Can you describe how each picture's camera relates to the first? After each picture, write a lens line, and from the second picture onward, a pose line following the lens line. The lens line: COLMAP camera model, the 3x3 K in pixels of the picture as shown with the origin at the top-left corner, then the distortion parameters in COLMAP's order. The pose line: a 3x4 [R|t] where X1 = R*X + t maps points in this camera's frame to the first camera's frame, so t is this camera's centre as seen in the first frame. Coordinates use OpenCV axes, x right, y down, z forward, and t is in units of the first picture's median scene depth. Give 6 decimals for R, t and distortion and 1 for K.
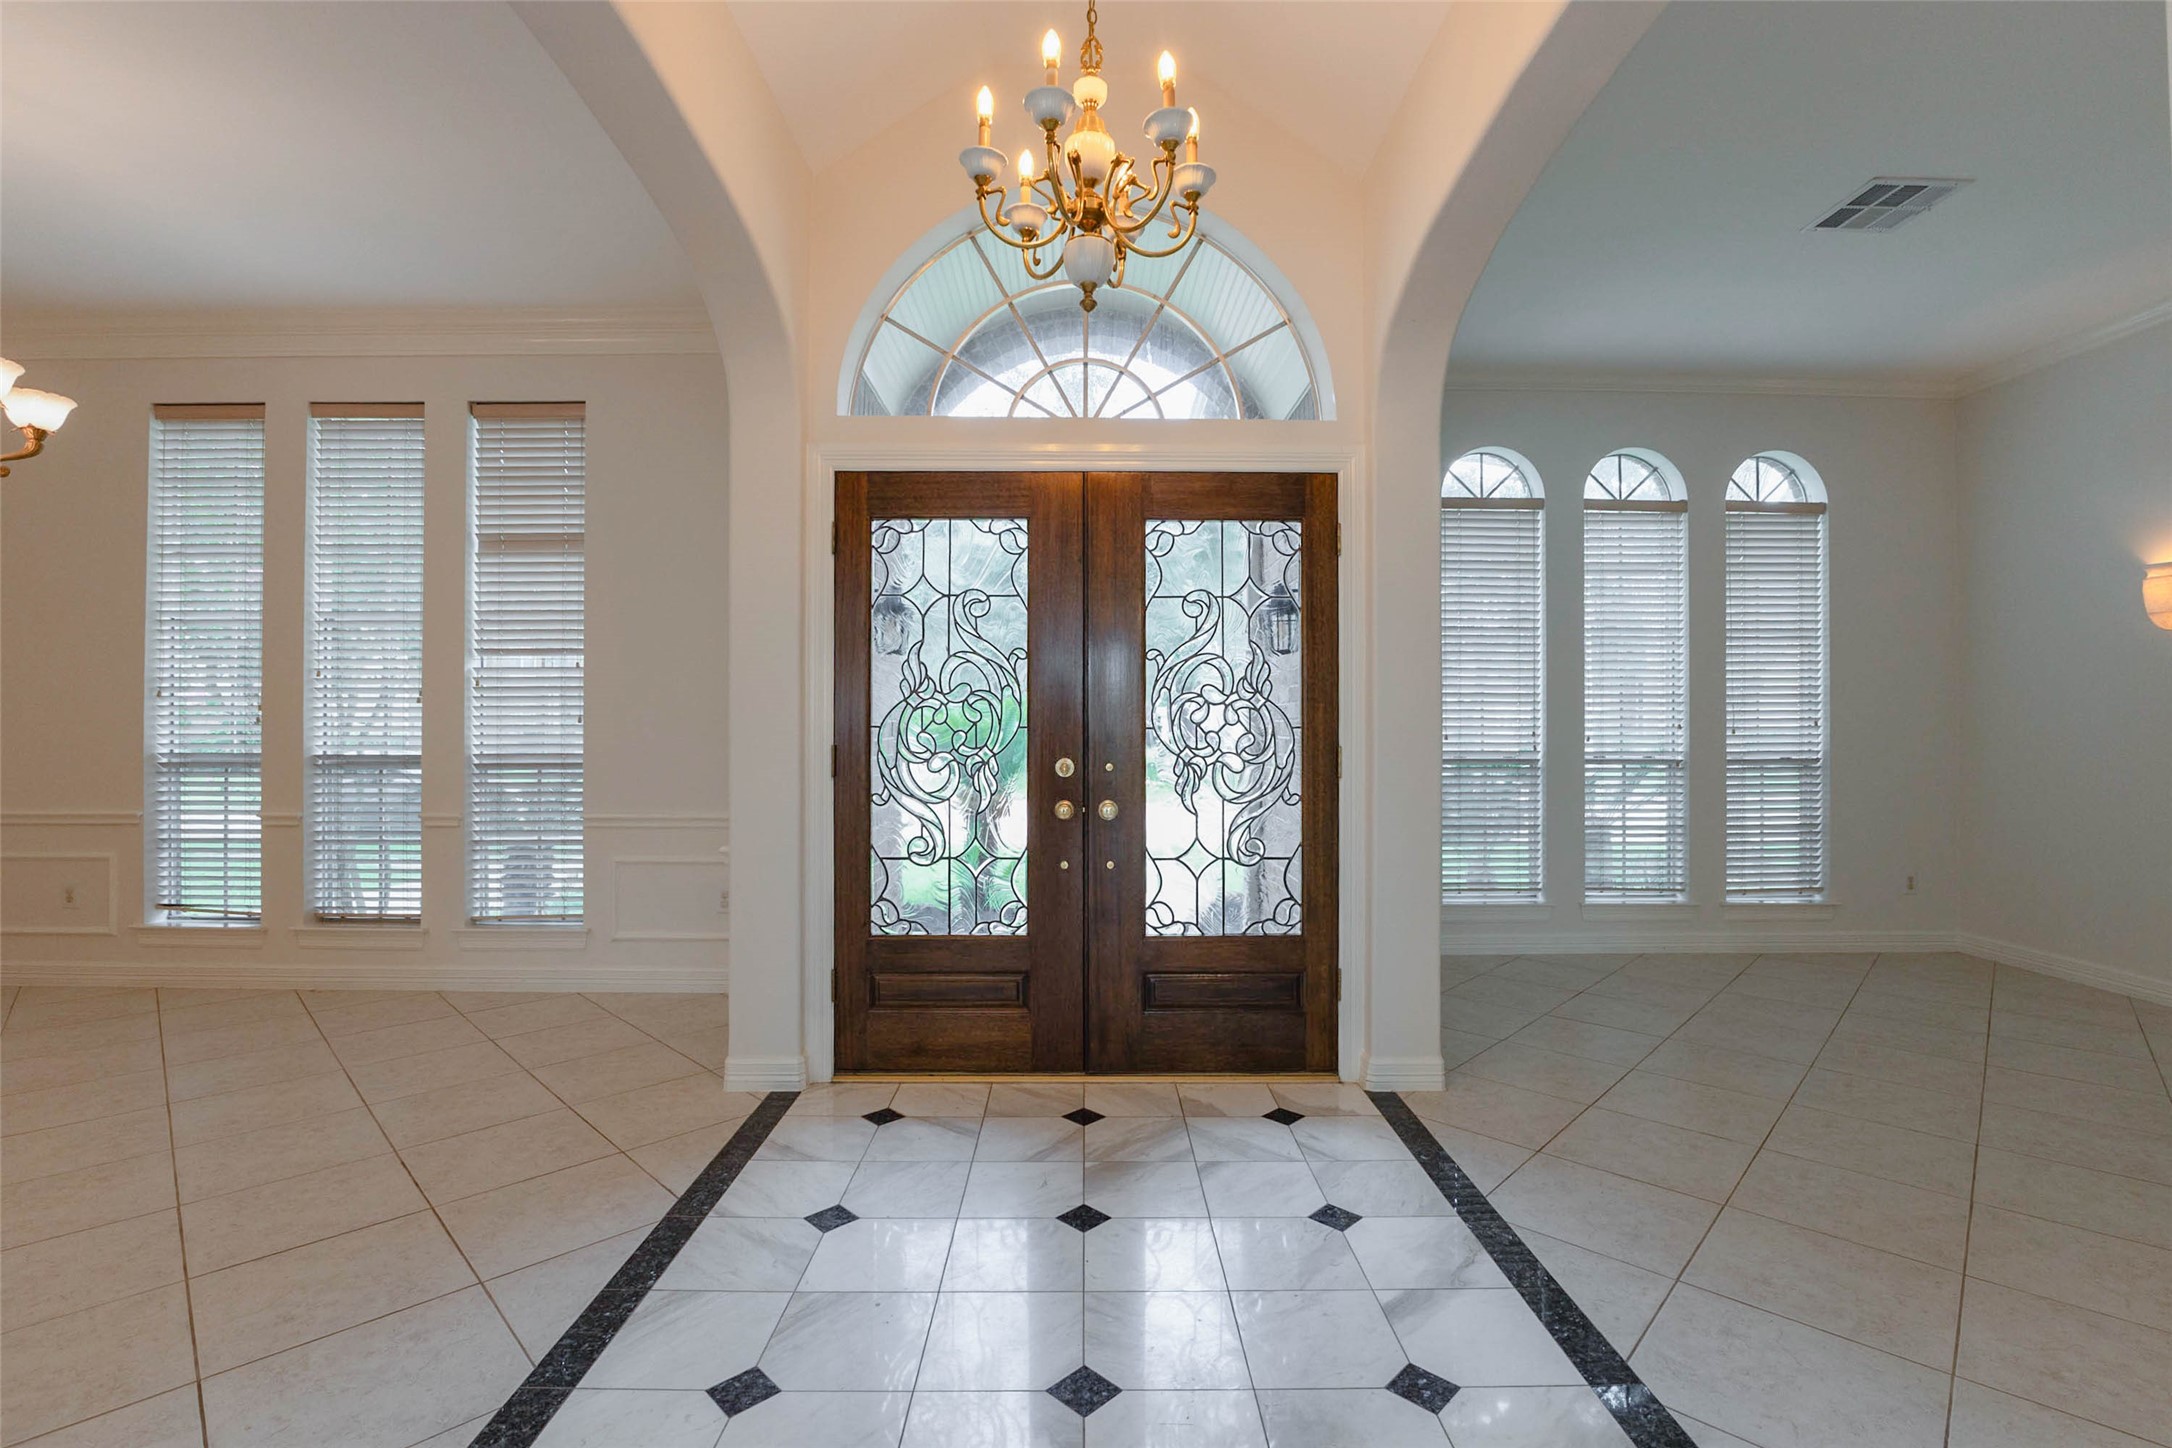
lens RADIAL K [[969.7, 0, 1076.0], [0, 969.7, 722.8], [0, 0, 1]] dist [-0.024168, 0.002304]
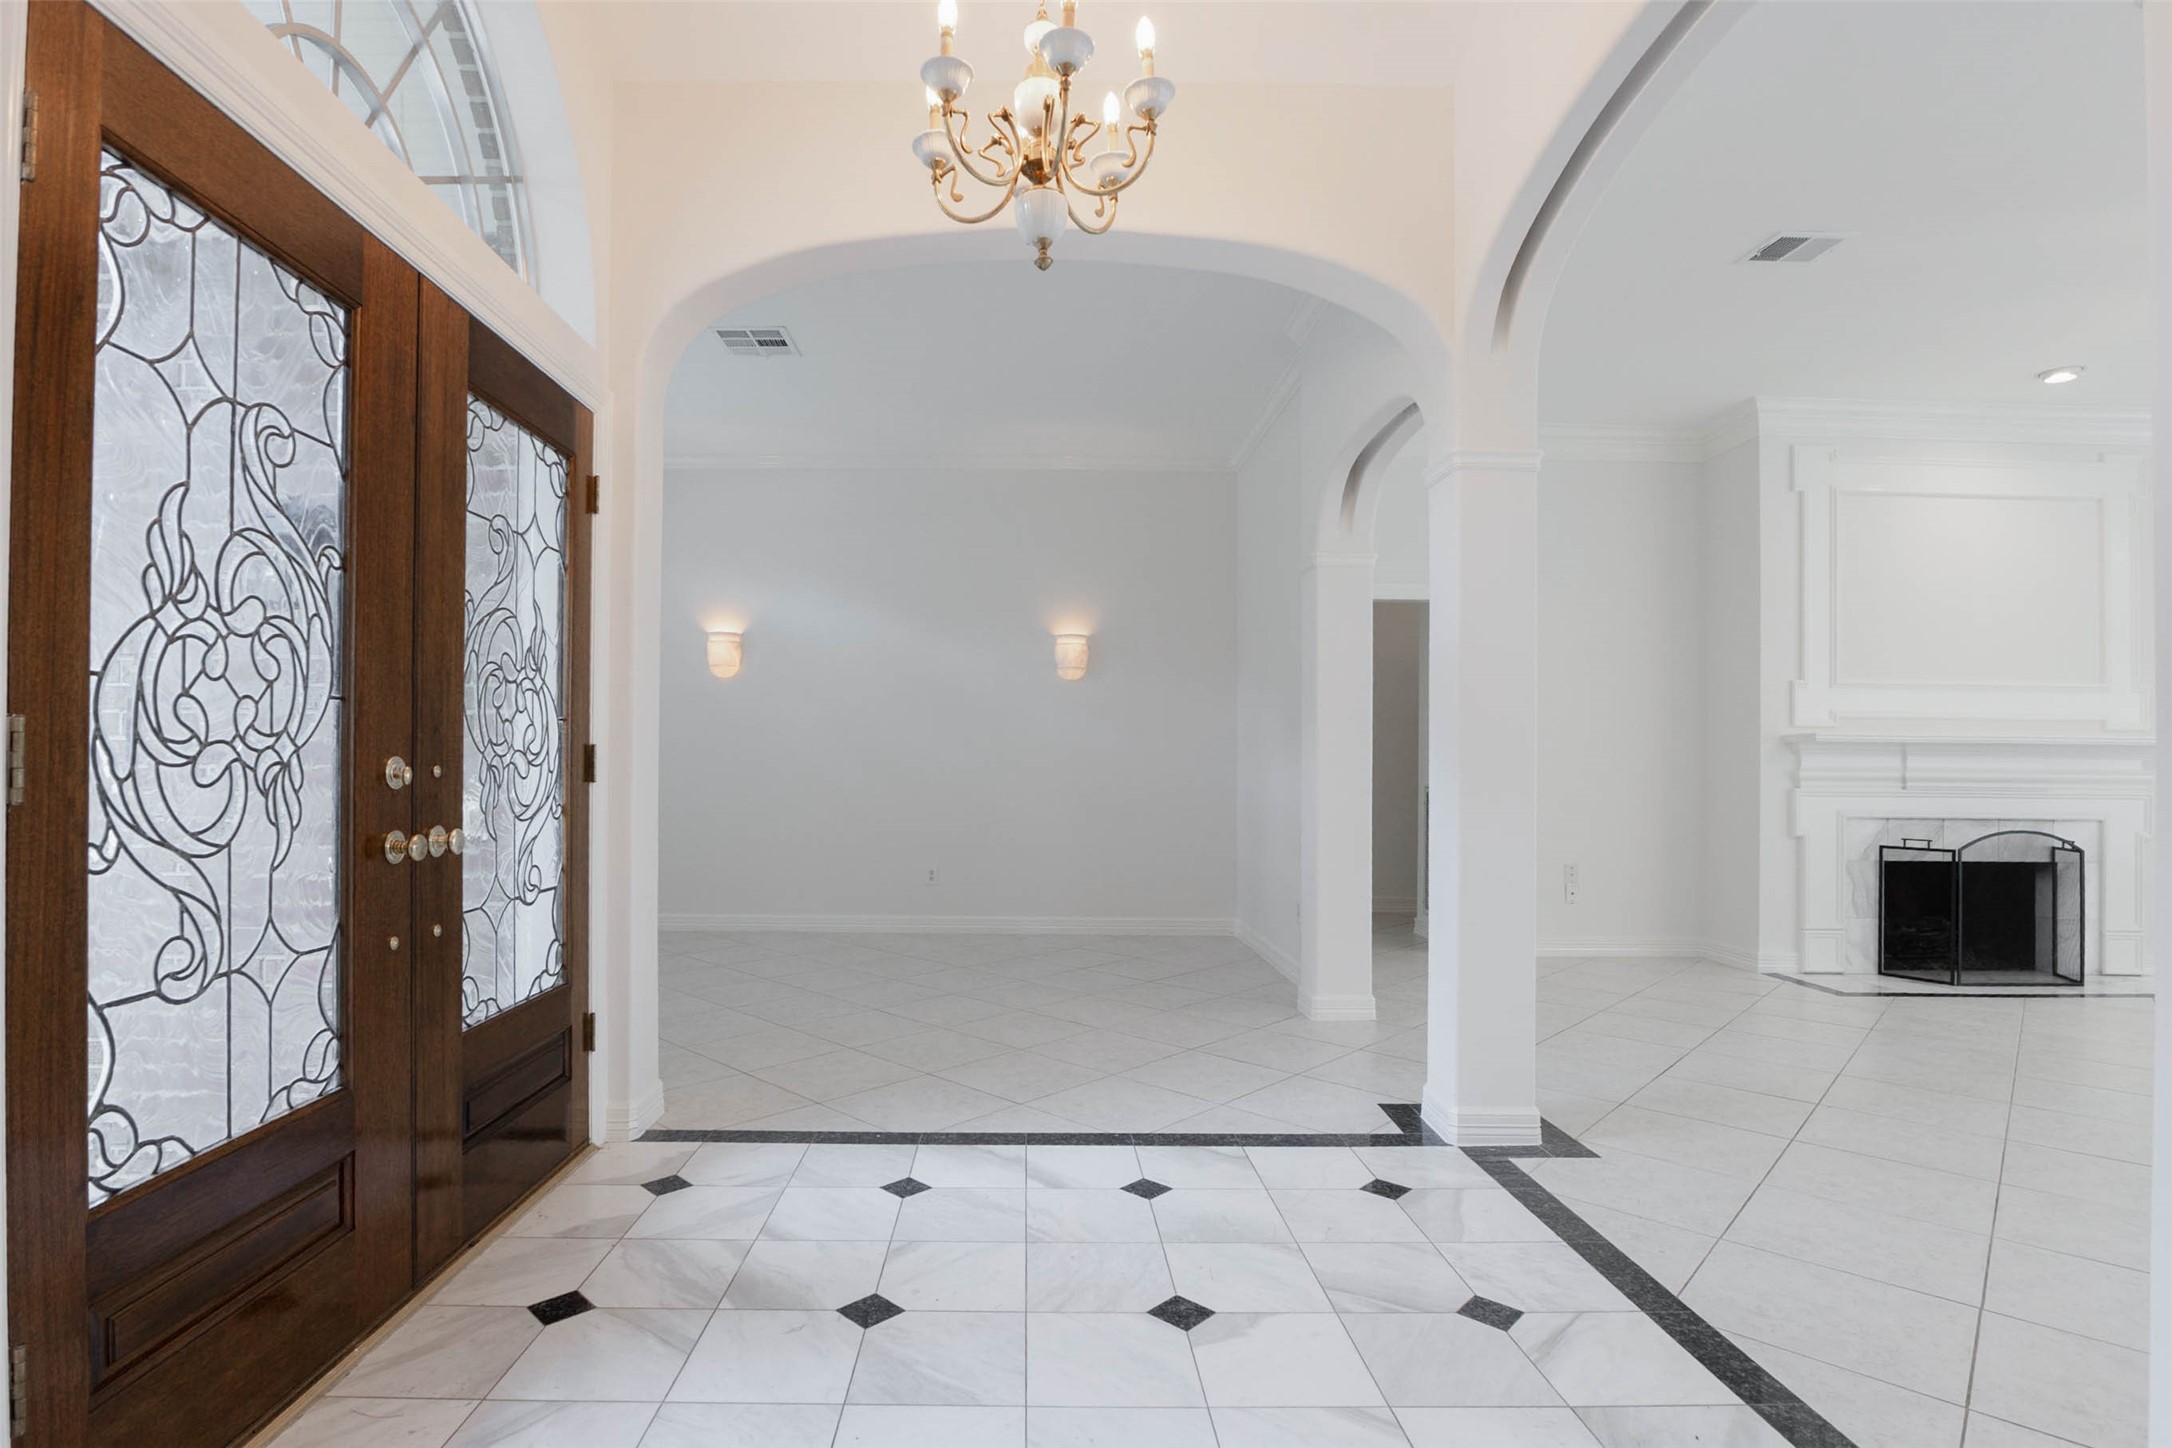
lens RADIAL K [[1062.8, 0, 1046.1], [0, 1062.8, 754.2], [0, 0, 1]] dist [-0.010731, -0.001073]
pose [[-0.017177, 0.007957, 0.999821, -0.635194], [-0.011786, 0.999897, -0.008160, 0.035411], [-0.999783, -0.011925, -0.017082, 0.620965]]
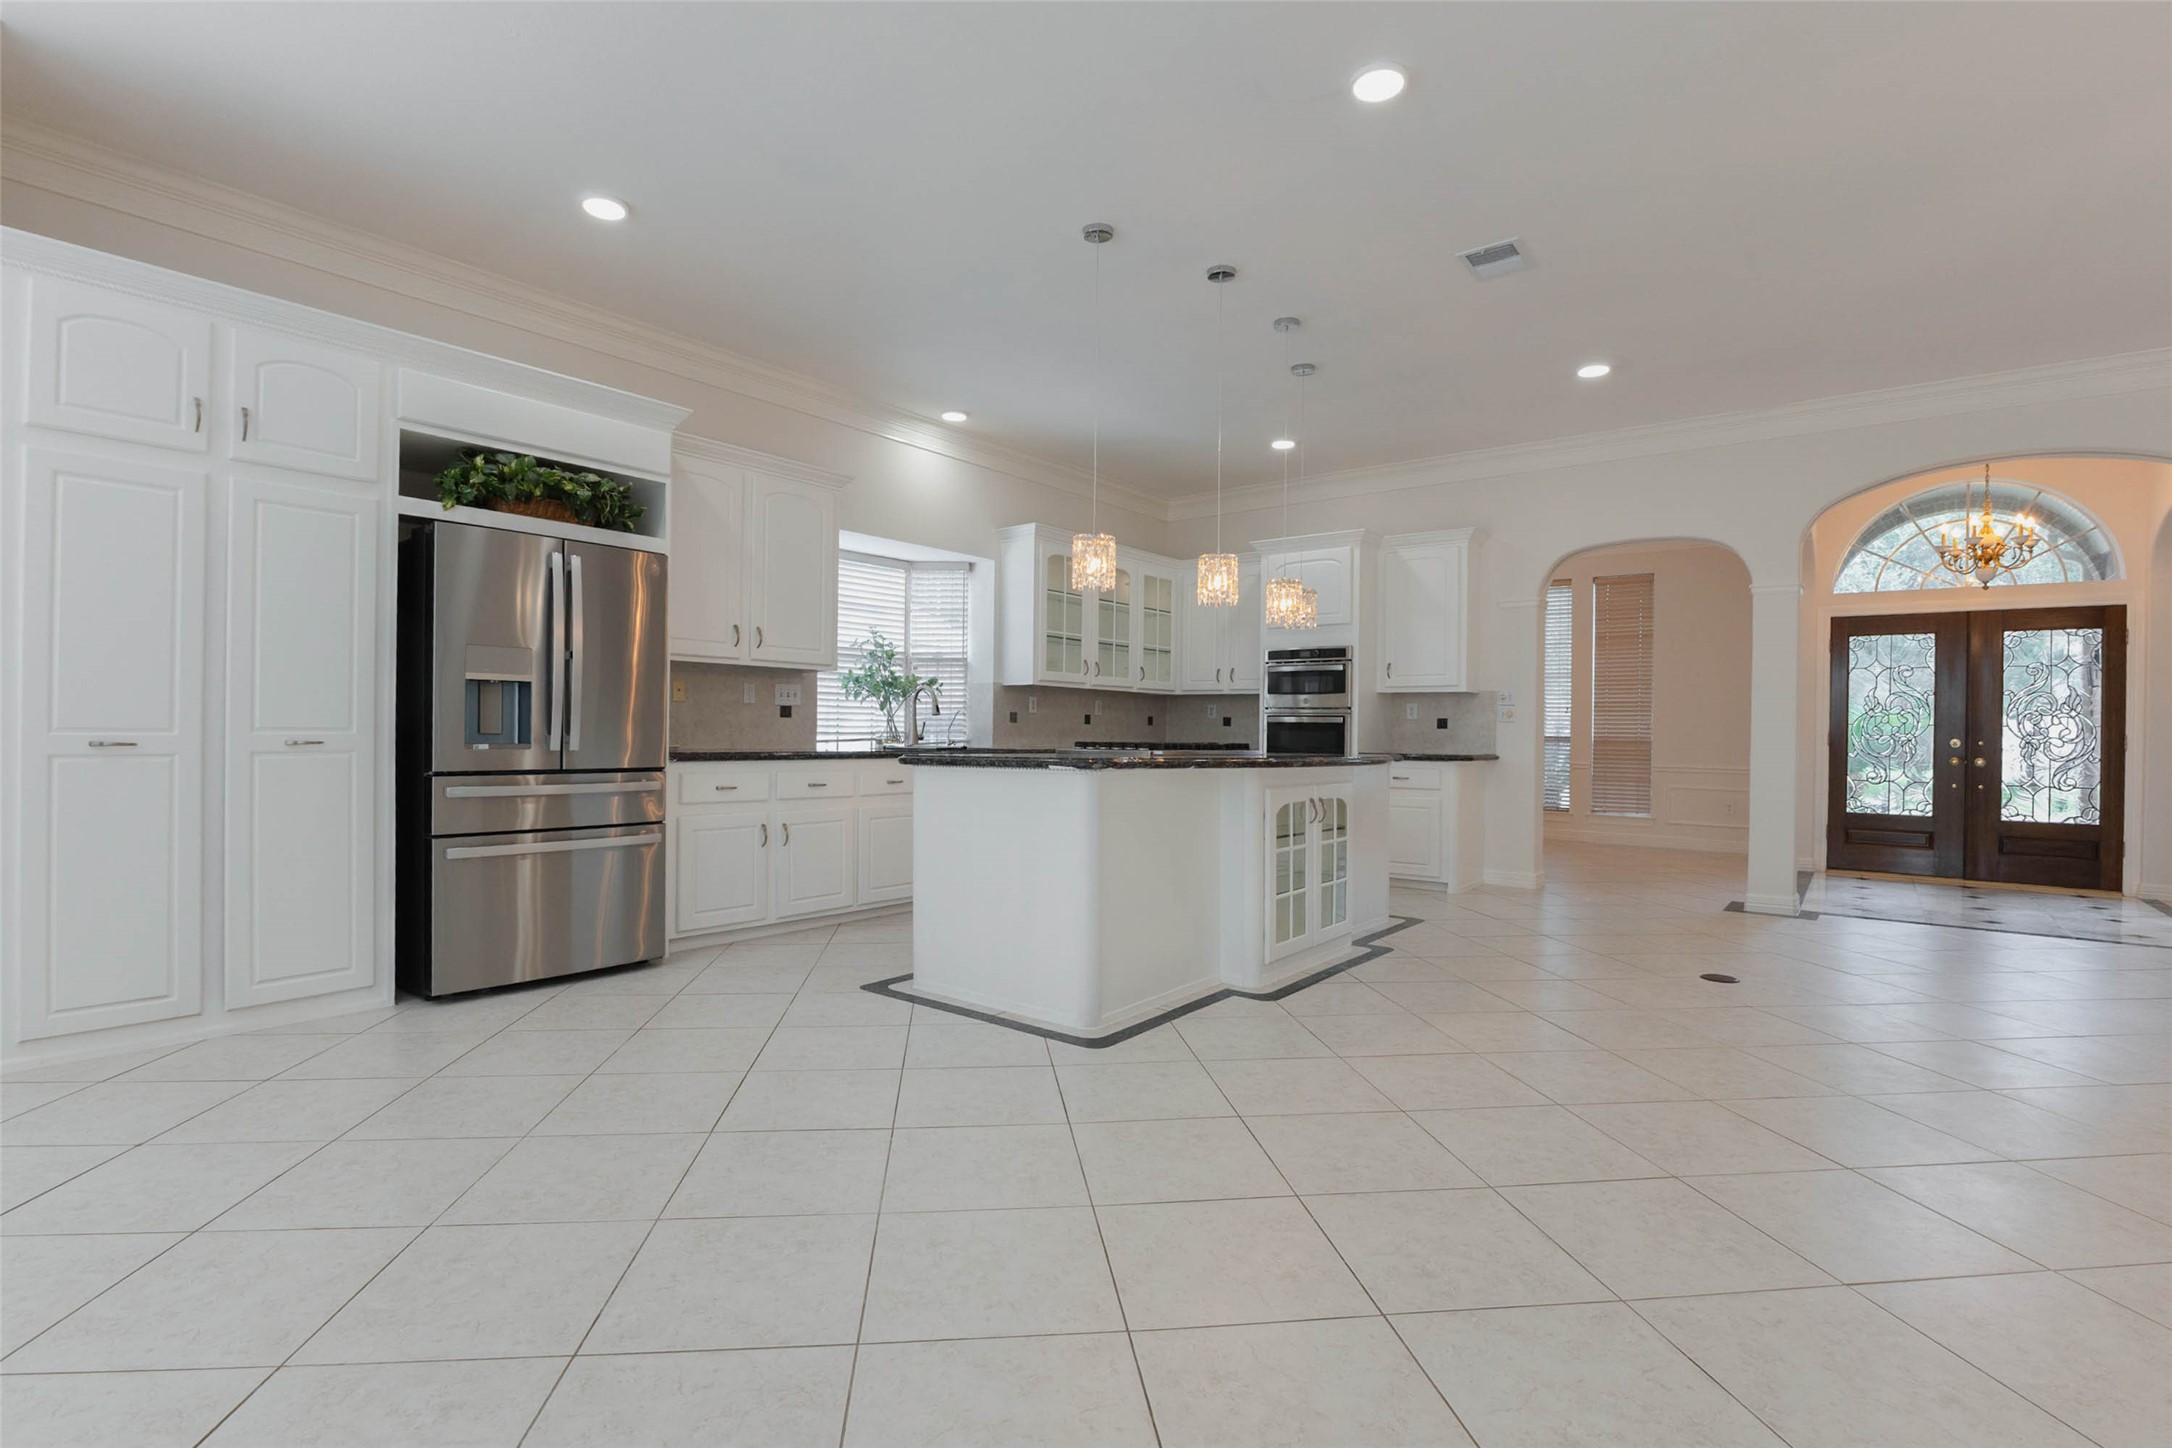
lens RADIAL K [[969.7, 0, 1085.3], [0, 969.7, 731.3], [0, 0, 1]] dist [-0.024168, 0.002304]
pose [[0.771225, 0.012630, -0.636438, -0.161846], [-0.011843, 0.999915, 0.005491, 0.029887], [0.636453, 0.003302, 0.771308, -1.988317]]
